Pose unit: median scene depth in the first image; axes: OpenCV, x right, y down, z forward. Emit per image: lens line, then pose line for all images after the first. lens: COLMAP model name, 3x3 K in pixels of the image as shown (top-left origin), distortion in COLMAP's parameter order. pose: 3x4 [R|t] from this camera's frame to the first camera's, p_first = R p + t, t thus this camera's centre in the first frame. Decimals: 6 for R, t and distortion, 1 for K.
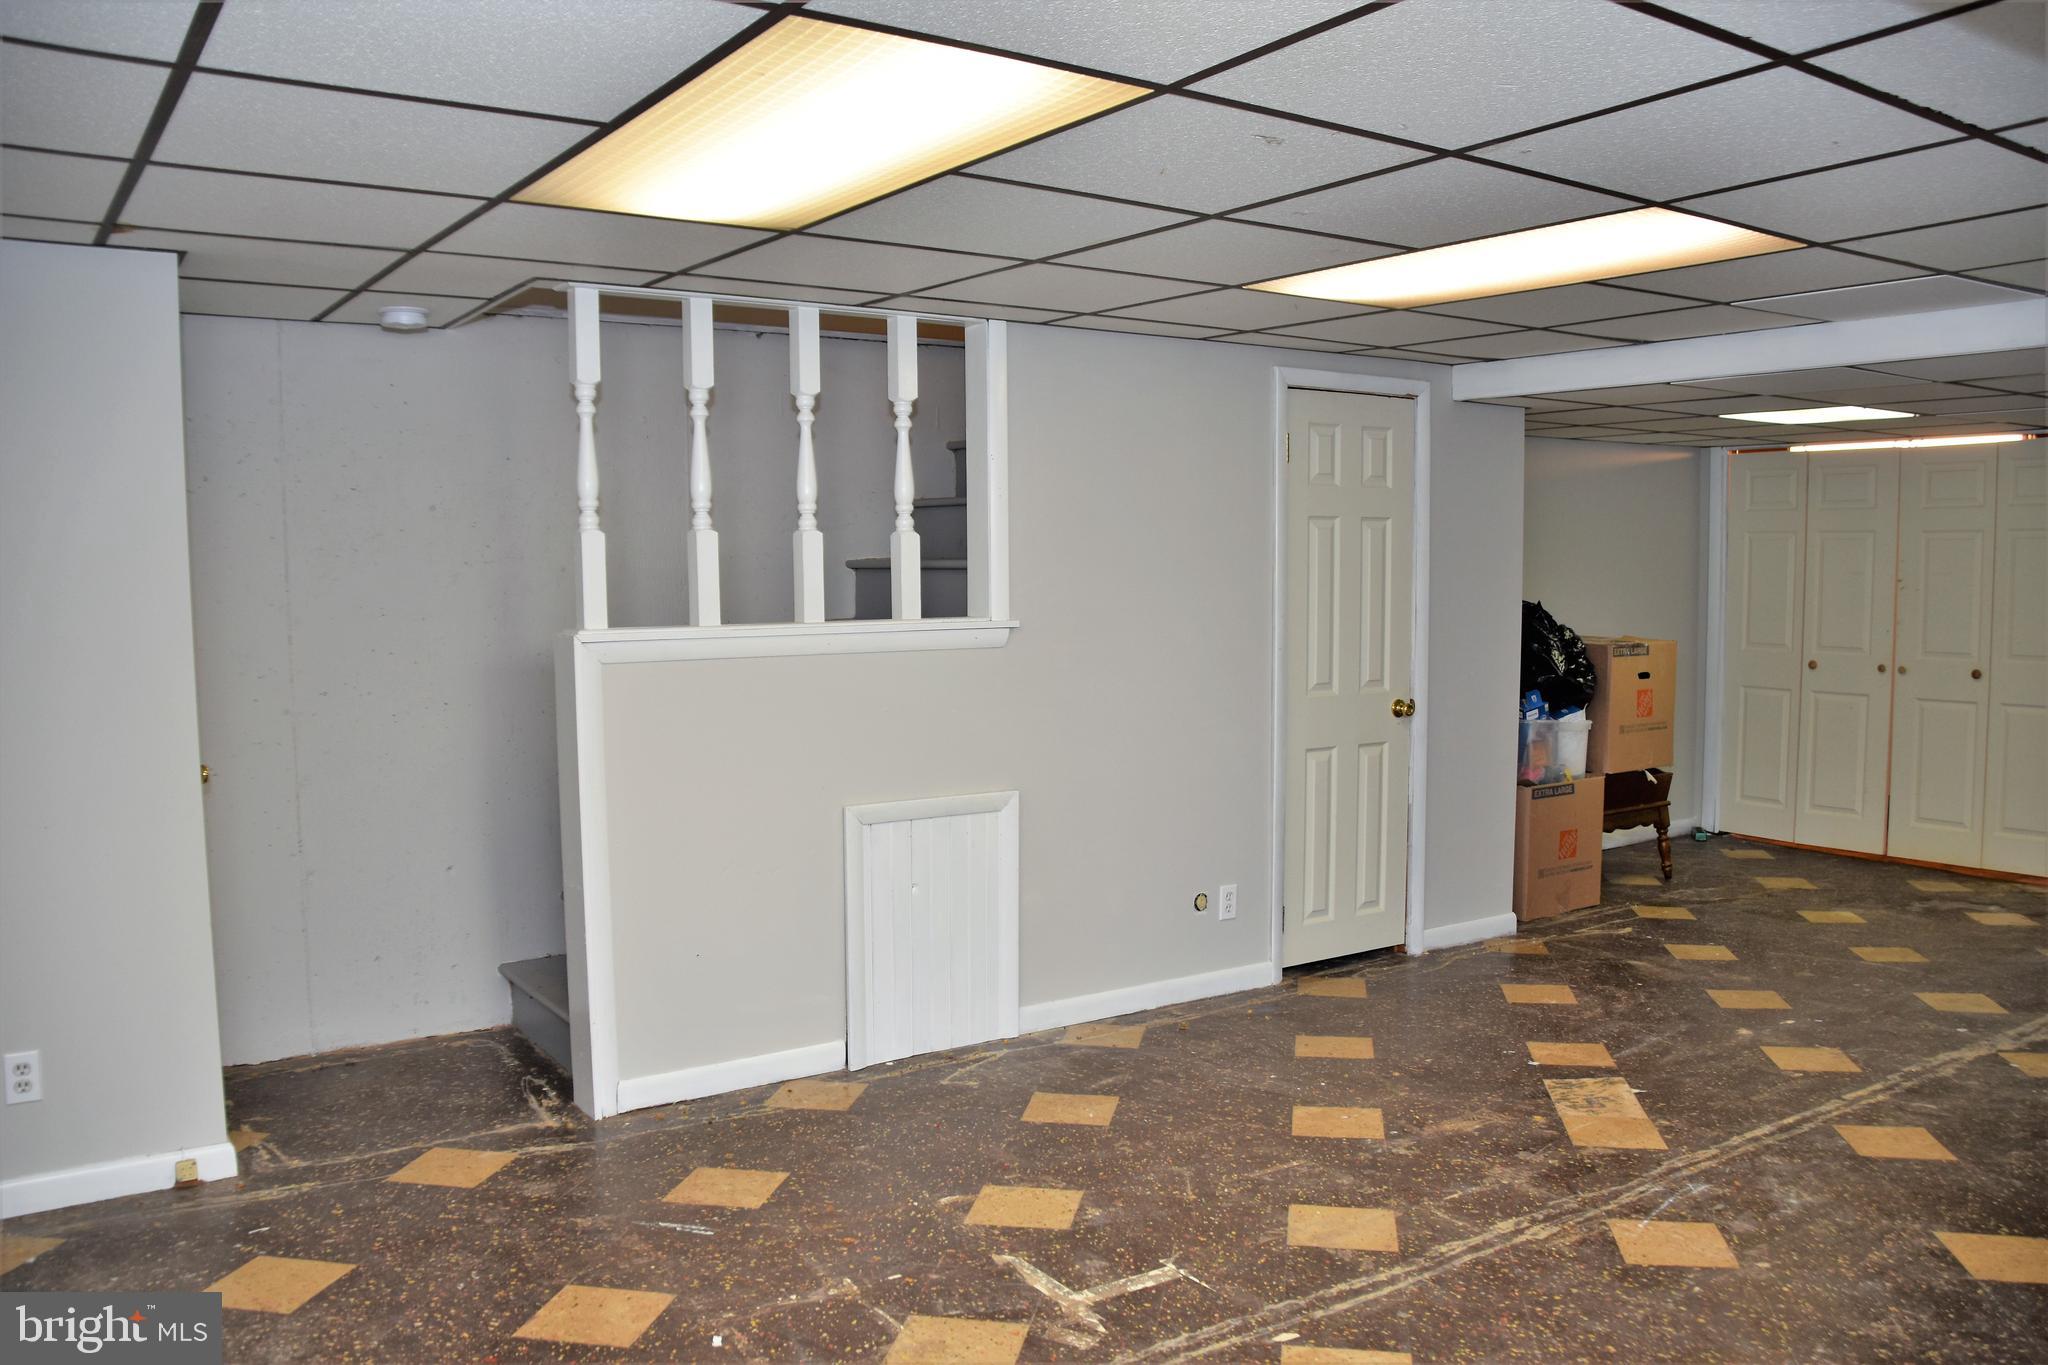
lens RADIAL K [[1642.9, 0, 998.7], [0, 1642.9, 709.9], [0, 0, 1]] dist [-0.169210, 0.105492]
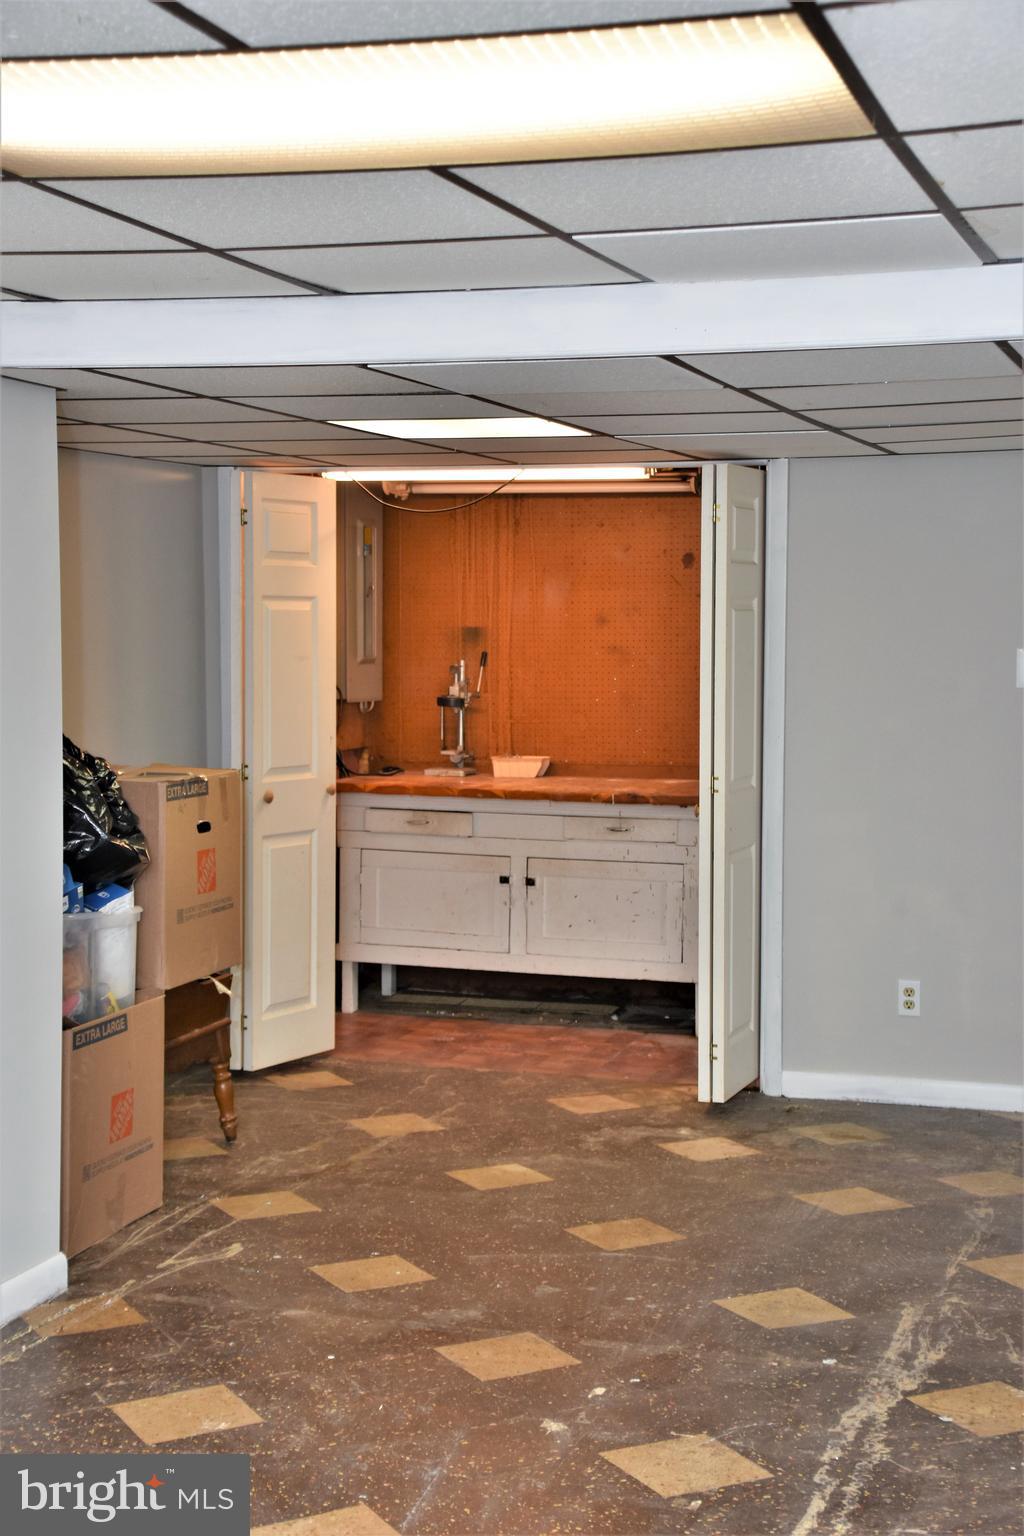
lens RADIAL K [[2286.0, 0, 512.0], [0, 2286.0, 768.0], [0, 0, 1]] dist [0.237752, 0.479231]
pose [[0.777631, -0.032115, 0.627900, -0.082966], [0.047990, 0.998813, -0.008349, -0.036410], [-0.626887, 0.036625, 0.778249, 0.249927]]
